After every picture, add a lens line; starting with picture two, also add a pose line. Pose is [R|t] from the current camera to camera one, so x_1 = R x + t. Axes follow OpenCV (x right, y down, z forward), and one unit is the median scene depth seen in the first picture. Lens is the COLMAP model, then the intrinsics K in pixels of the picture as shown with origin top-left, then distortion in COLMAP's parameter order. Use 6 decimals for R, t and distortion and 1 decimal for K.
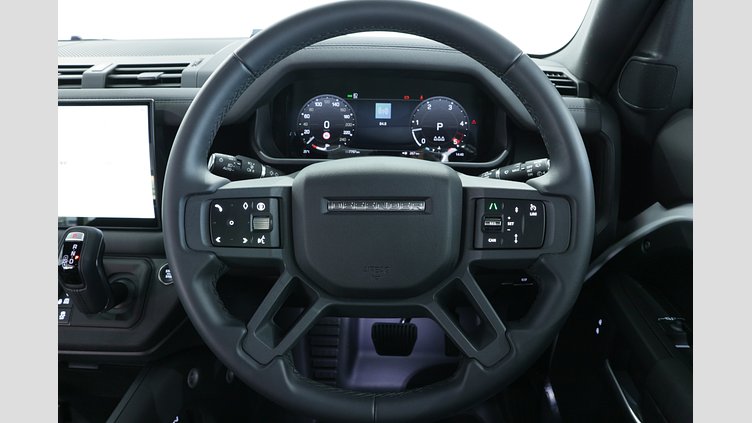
lens RADIAL K [[558.0, 0, 375.9], [0, 558.0, 212.9], [0, 0, 1]] dist [-0.012729, -0.000371]
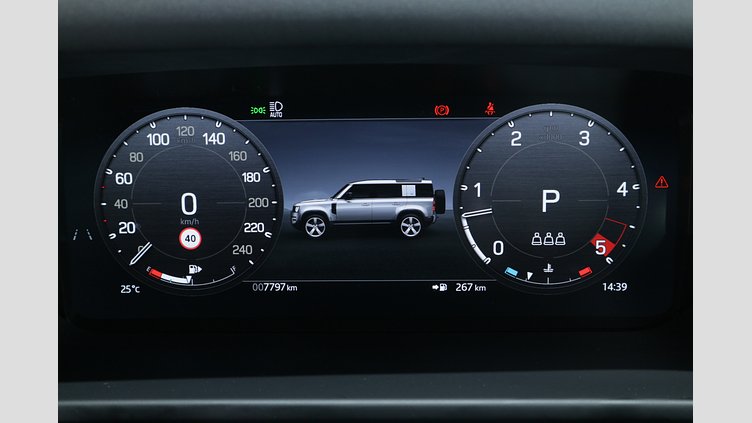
lens RADIAL K [[898.4, 0, 375.8], [0, 898.4, 211.8], [0, 0, 1]] dist [-0.024440, 0.000000]
pose [[0.999685, -0.024811, 0.003792, 0.014864], [0.025099, 0.987281, -0.156990, -0.071854], [0.000151, 0.157036, 0.987593, 0.501917]]
